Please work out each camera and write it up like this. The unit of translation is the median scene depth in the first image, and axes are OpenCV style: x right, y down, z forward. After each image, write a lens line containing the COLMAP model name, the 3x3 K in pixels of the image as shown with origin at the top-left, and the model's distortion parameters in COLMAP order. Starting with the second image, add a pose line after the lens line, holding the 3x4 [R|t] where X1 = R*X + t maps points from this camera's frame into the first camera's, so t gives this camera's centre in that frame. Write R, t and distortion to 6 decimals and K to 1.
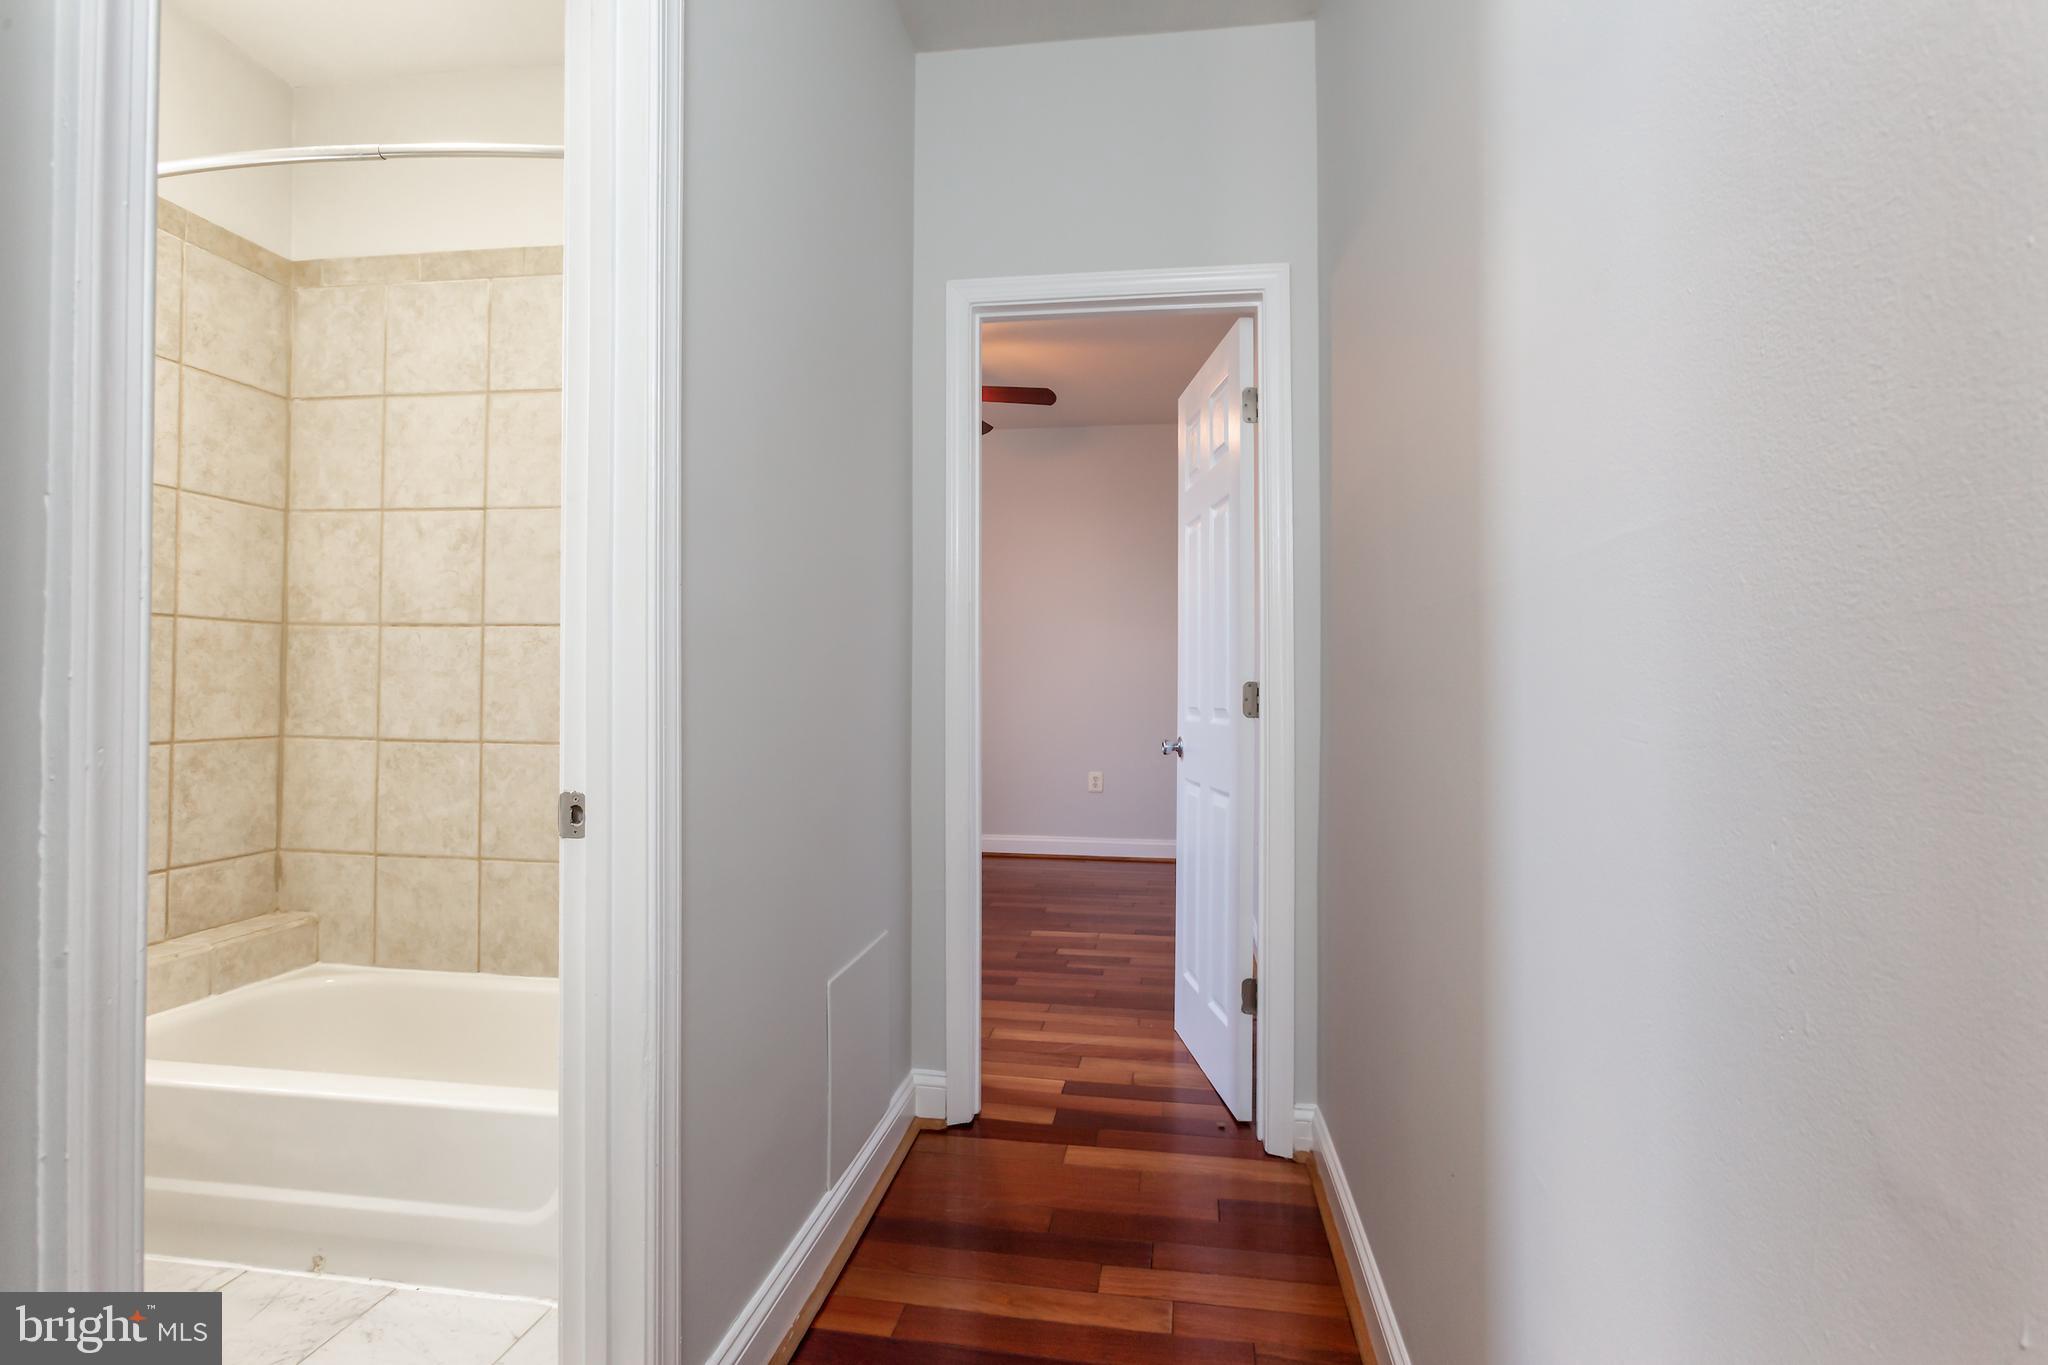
lens RADIAL K [[1002.0, 0, 1016.6], [0, 1002.0, 679.7], [0, 0, 1]] dist [-0.003753, 0.000848]
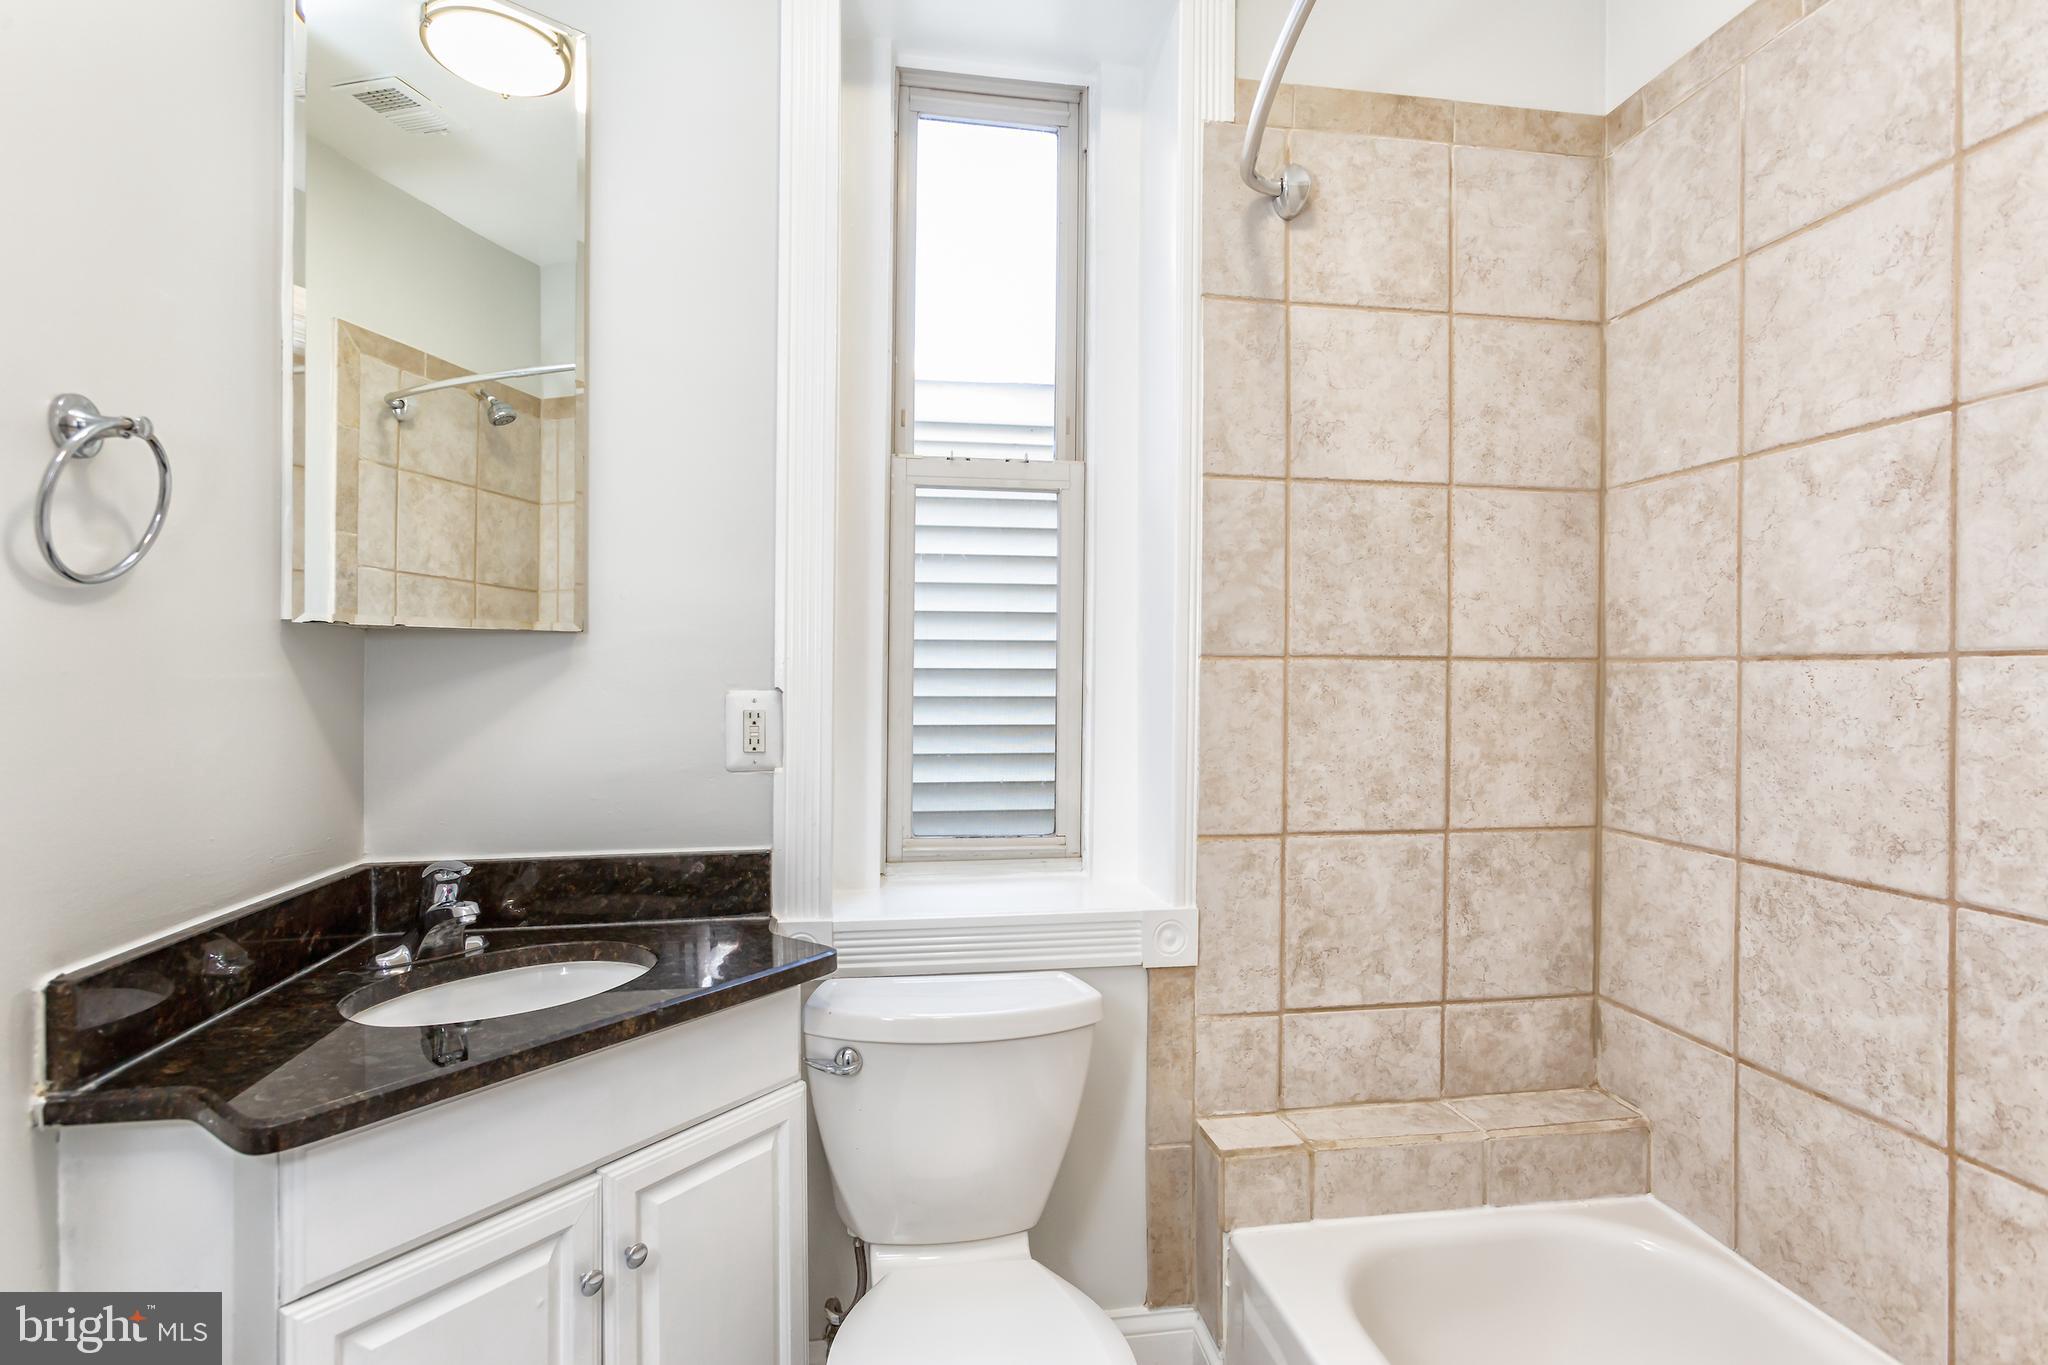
lens RADIAL K [[1002.0, 0, 1014.2], [0, 1002.0, 675.4], [0, 0, 1]] dist [-0.003753, 0.000848]
pose [[0.300761, -0.009524, -0.953652, -0.218723], [0.006561, 0.999947, -0.007917, -0.044022], [0.953677, -0.003876, 0.300807, 0.438660]]
